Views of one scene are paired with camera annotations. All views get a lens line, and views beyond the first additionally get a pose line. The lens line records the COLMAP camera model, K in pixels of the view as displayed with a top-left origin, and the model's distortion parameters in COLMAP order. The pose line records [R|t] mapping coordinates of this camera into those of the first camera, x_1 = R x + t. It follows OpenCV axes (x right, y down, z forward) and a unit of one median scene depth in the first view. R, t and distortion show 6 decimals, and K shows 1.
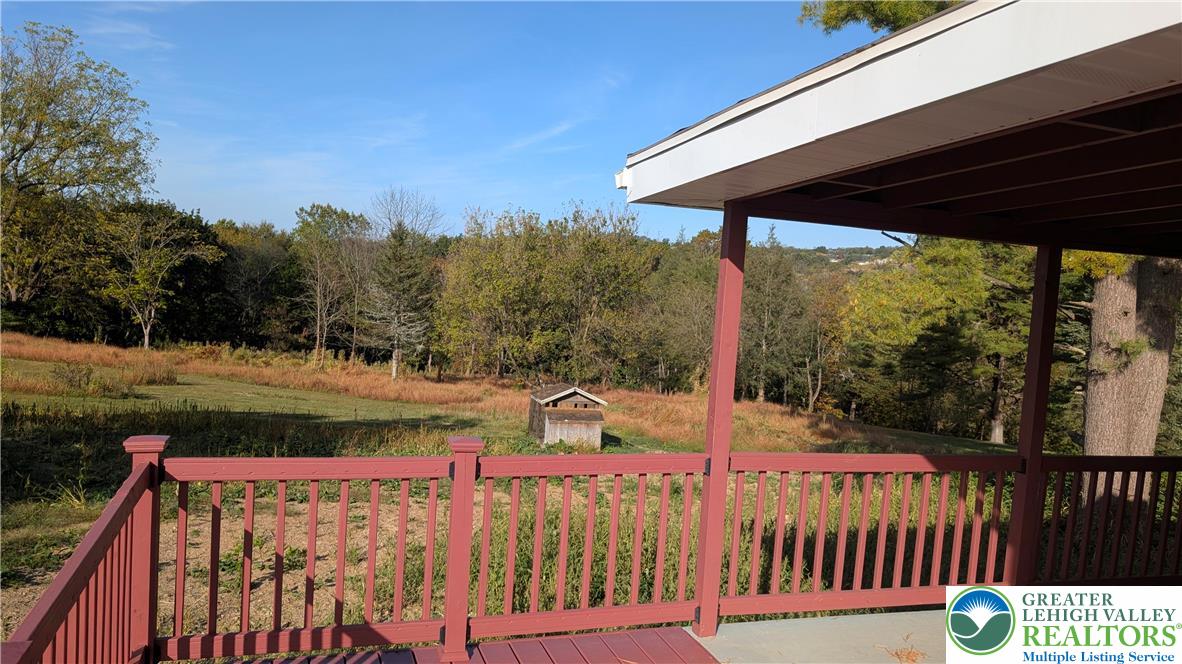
lens RADIAL K [[847.4, 0, 595.1], [0, 847.4, 333.3], [0, 0, 1]] dist [0.037782, -0.025223]
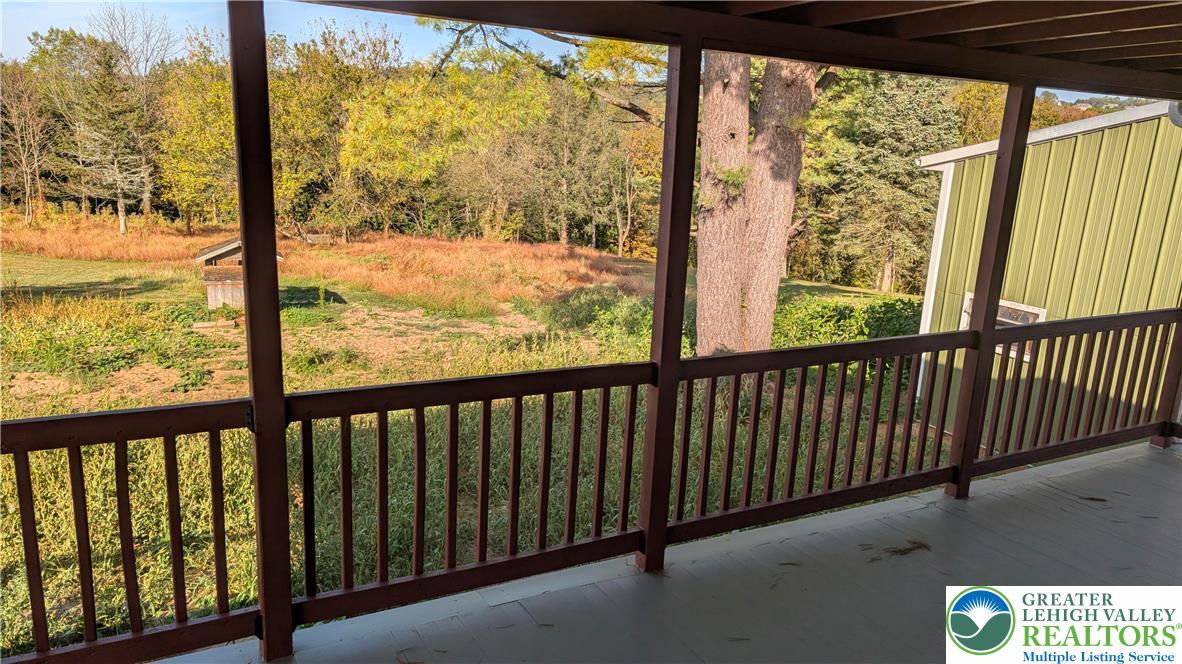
lens RADIAL K [[847.4, 0, 589.0], [0, 847.4, 333.1], [0, 0, 1]] dist [0.037782, -0.025223]
pose [[0.986873, -0.053932, 0.152228, 0.097490], [0.024943, 0.982182, 0.186268, 0.002246], [-0.159561, -0.180026, 0.970634, 0.054180]]
